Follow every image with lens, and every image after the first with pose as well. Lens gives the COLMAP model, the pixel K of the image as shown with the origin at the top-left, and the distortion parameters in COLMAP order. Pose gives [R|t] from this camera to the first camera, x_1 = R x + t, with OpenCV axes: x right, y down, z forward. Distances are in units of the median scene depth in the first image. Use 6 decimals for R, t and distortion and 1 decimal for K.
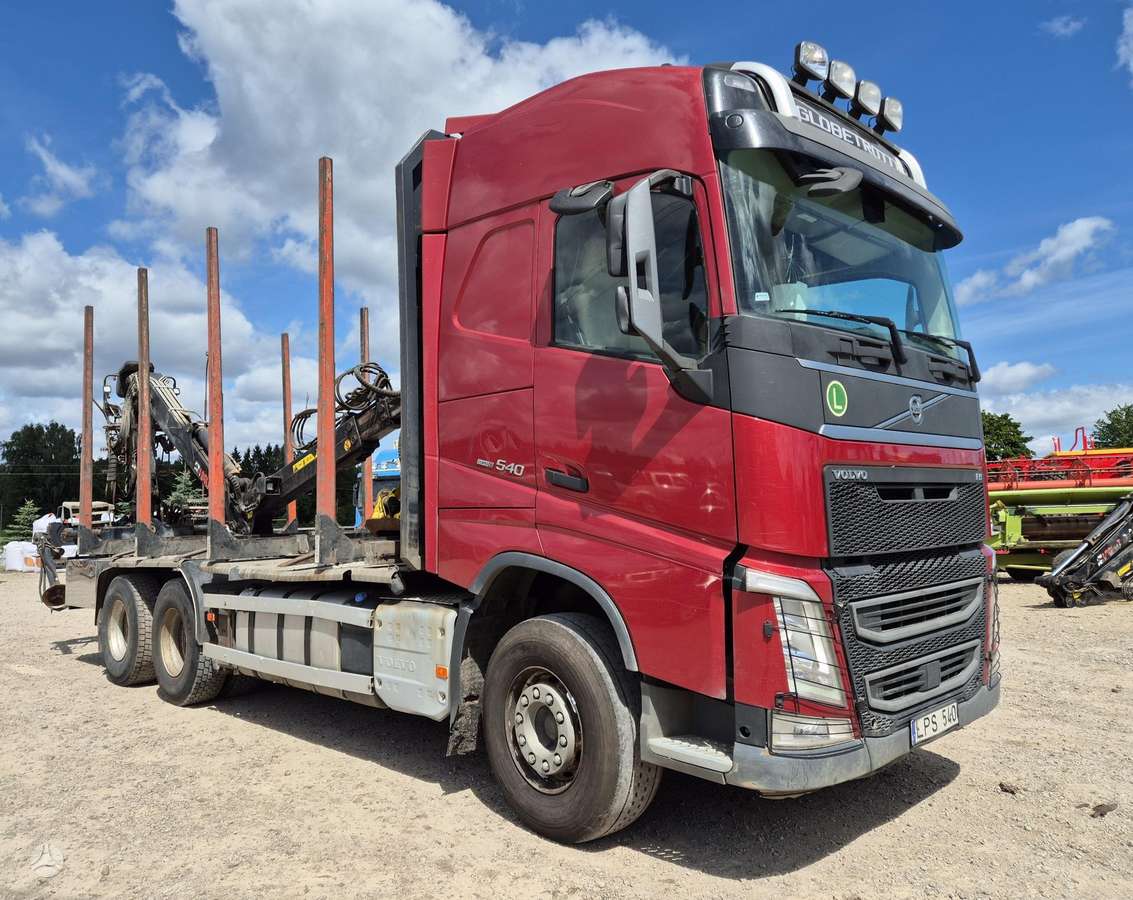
lens RADIAL K [[889.1, 0, 564.2], [0, 889.1, 456.6], [0, 0, 1]] dist [0.037867, -0.001344]
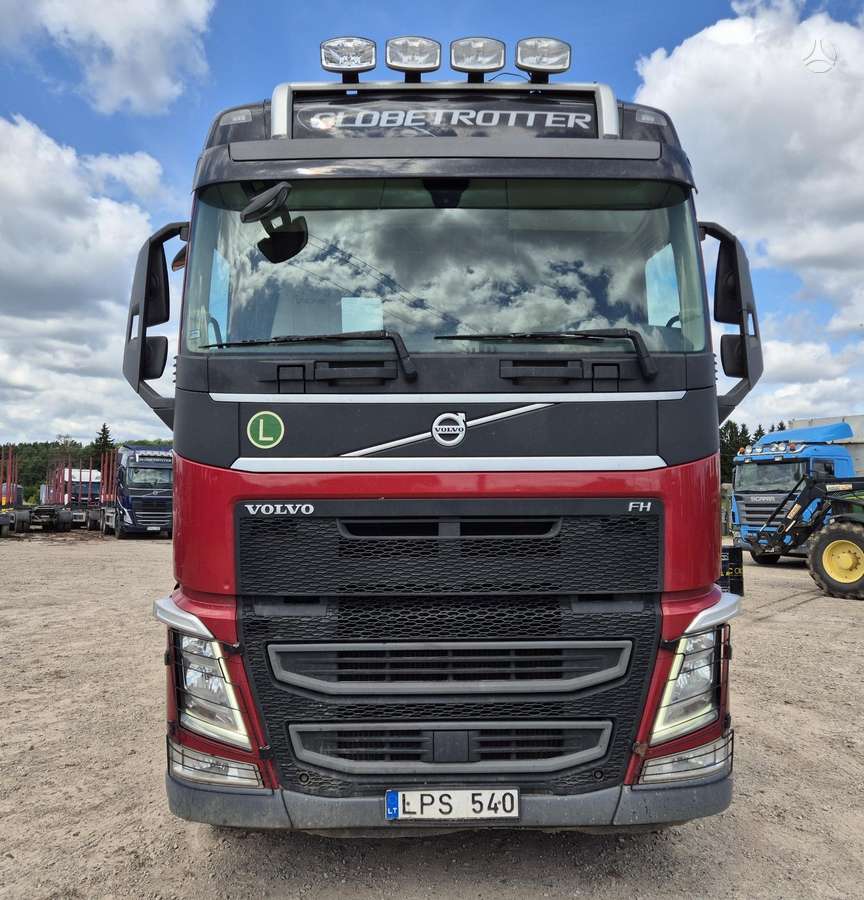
lens RADIAL K [[827.4, 0, 425.2], [0, 827.4, 443.5], [0, 0, 1]] dist [0.022050, -0.006300]
pose [[0.709333, -0.026720, -0.704367, 1.050469], [0.031787, 0.999477, -0.005904, -0.039355], [0.704157, -0.018202, 0.709811, 0.486272]]
